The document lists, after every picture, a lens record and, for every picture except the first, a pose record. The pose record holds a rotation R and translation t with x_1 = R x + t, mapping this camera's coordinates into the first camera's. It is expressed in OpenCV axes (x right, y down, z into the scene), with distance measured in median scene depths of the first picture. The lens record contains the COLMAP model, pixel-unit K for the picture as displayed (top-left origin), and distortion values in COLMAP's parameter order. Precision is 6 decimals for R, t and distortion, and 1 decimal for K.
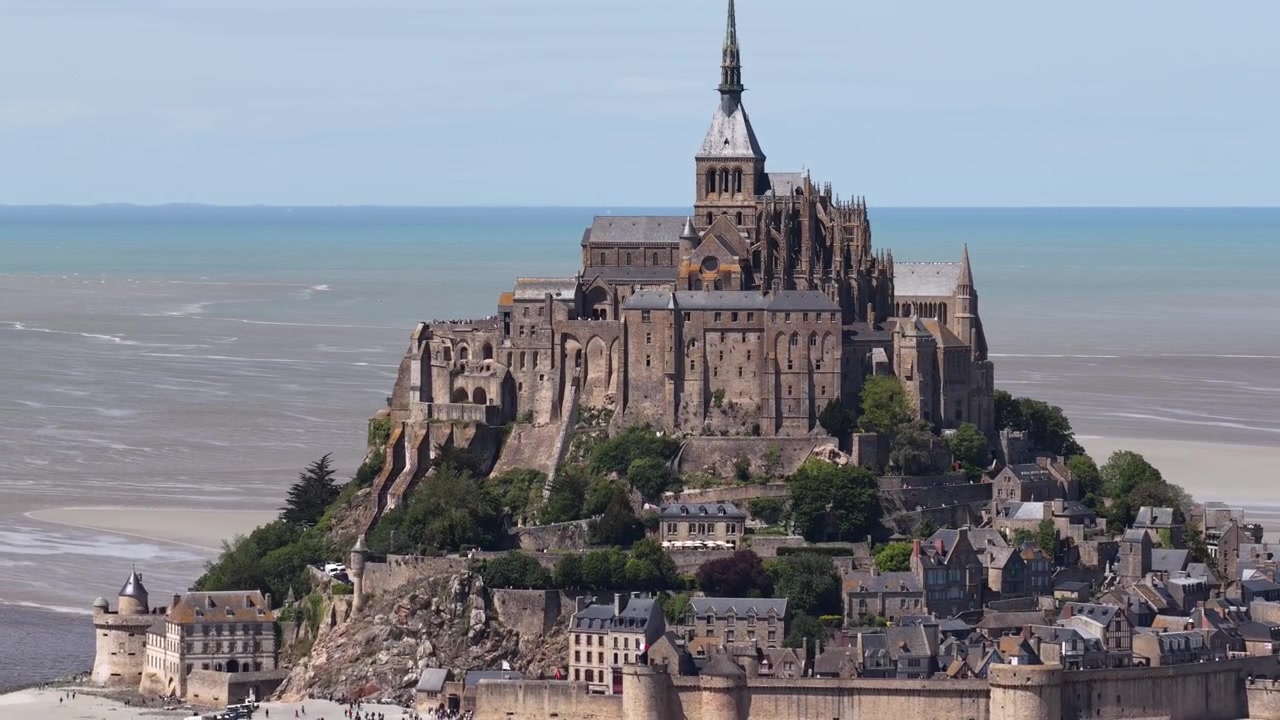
lens RADIAL K [[7229.4, 0, 640.0], [0, 7229.4, 360.0], [0, 0, 1]] dist [0.379934, 17.059767]
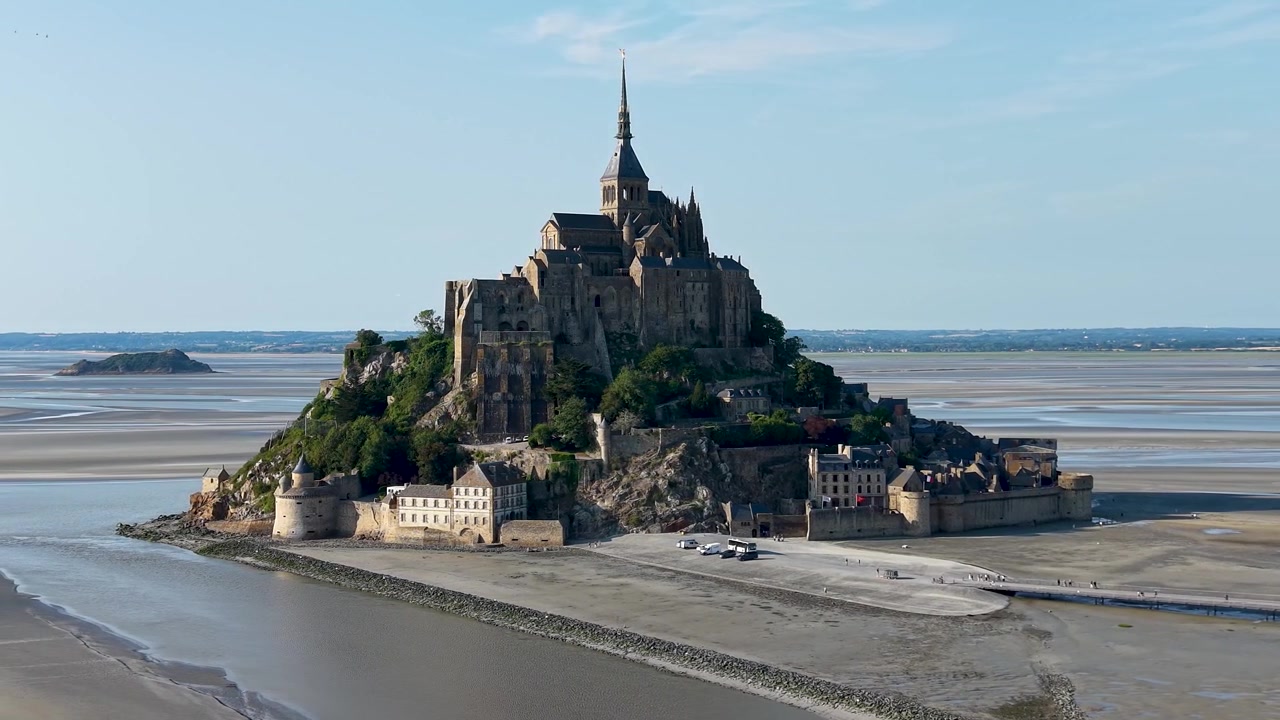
lens RADIAL K [[1805.2, 0, 640.0], [0, 1805.2, 360.0], [0, 0, 1]] dist [0.295603, -1.409068]
pose [[0.675376, -0.014526, 0.737330, -0.293942], [0.025630, 0.999664, -0.003783, 0.014472], [-0.737028, 0.021453, 0.675522, 0.748853]]
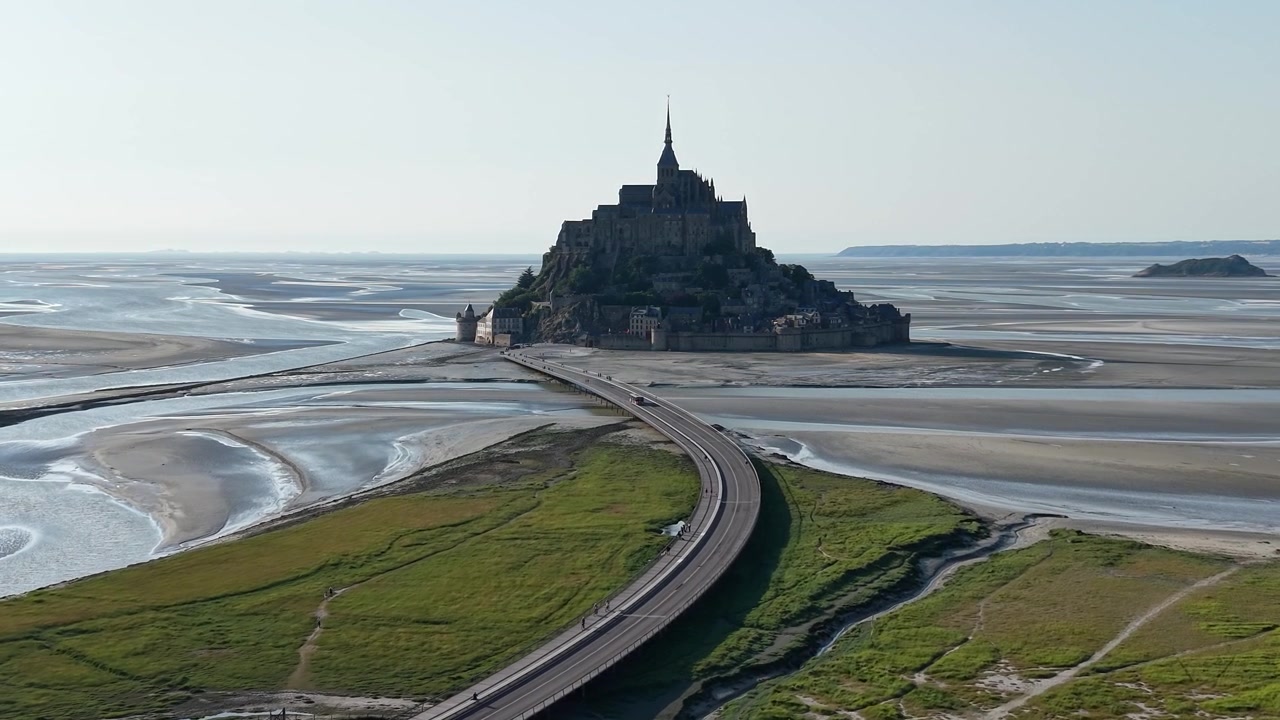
lens RADIAL K [[1805.2, 0, 640.0], [0, 1805.2, 360.0], [0, 0, 1]] dist [0.295603, -1.409068]
pose [[0.996546, -0.007329, 0.082714, -0.064309], [0.004340, 0.999333, 0.036251, 0.026710], [-0.082925, -0.035767, 0.995914, 0.254985]]
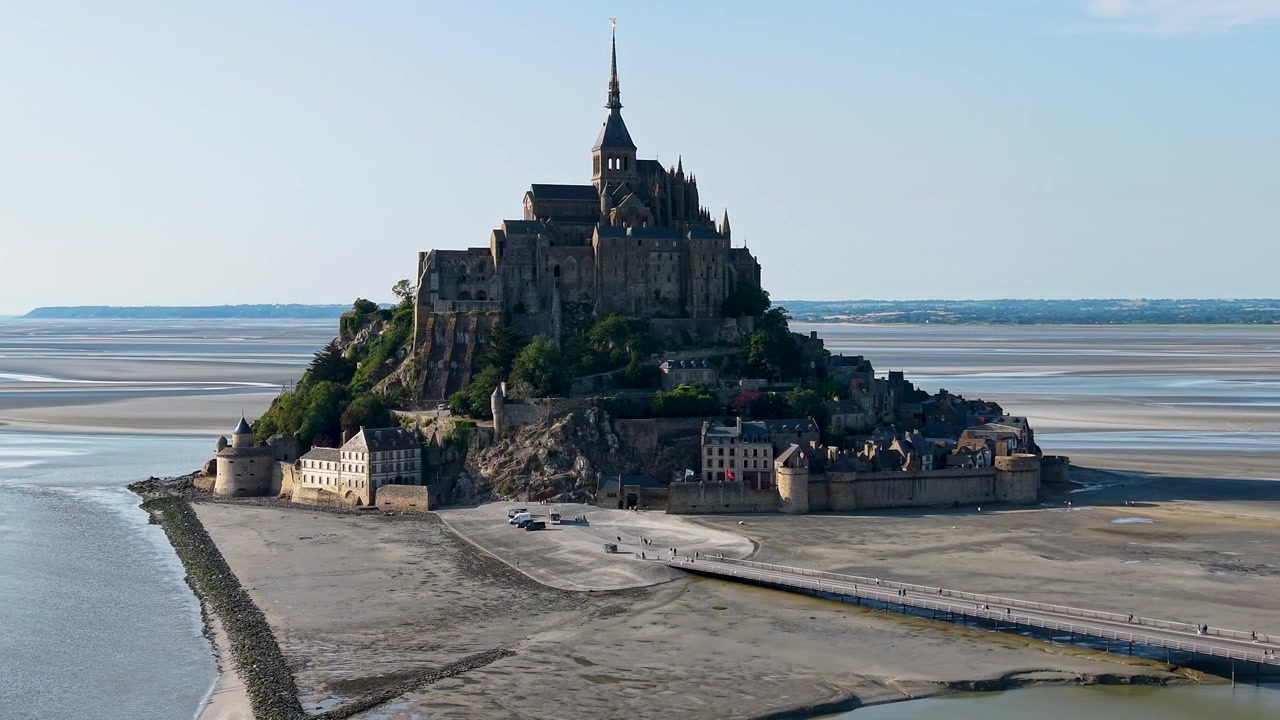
lens RADIAL K [[1805.2, 0, 640.0], [0, 1805.2, 360.0], [0, 0, 1]] dist [0.295603, -1.409068]
pose [[0.856813, -0.017320, 0.515336, -0.198635], [0.015862, 0.999848, 0.007231, 0.016846], [-0.515383, 0.001979, 0.856958, 0.671455]]
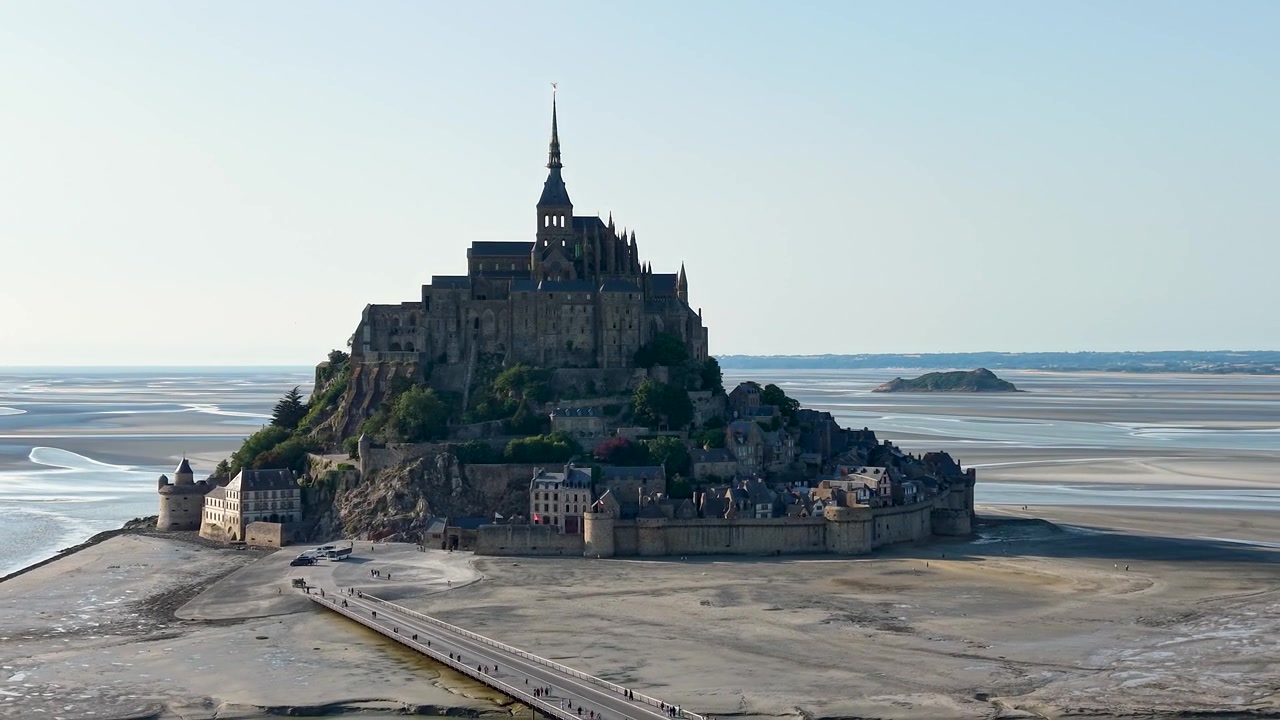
lens RADIAL K [[1805.2, 0, 640.0], [0, 1805.2, 360.0], [0, 0, 1]] dist [0.295603, -1.409068]
pose [[0.960361, -0.002440, 0.278750, -0.089438], [0.009571, 0.999661, -0.024222, 0.018912], [-0.278596, 0.025930, 0.960058, 0.608163]]
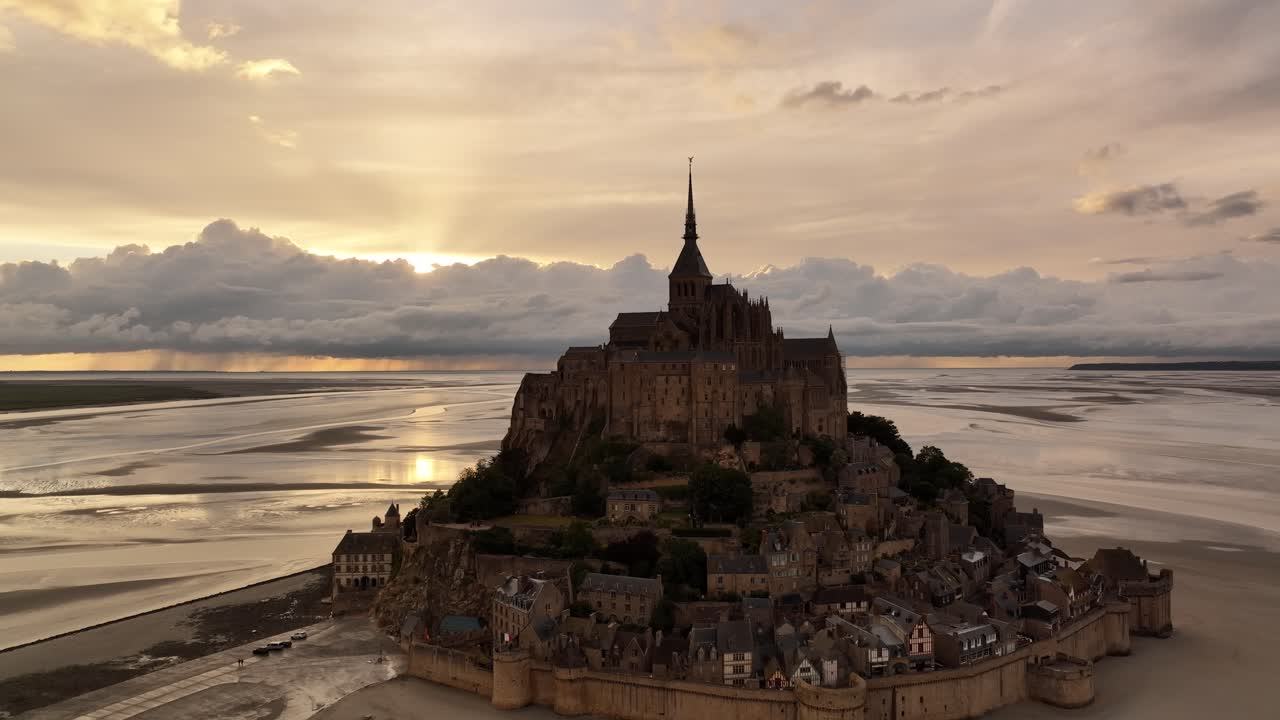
lens RADIAL K [[925.9, 0, 650.2], [0, 925.9, 358.4], [0, 0, 1]] dist [0.004130, 0.001582]
pose [[0.972856, -0.008651, -0.231248, 0.055989], [0.001017, 0.999451, -0.033111, -0.001146], [0.231407, 0.031977, 0.972331, 0.809050]]
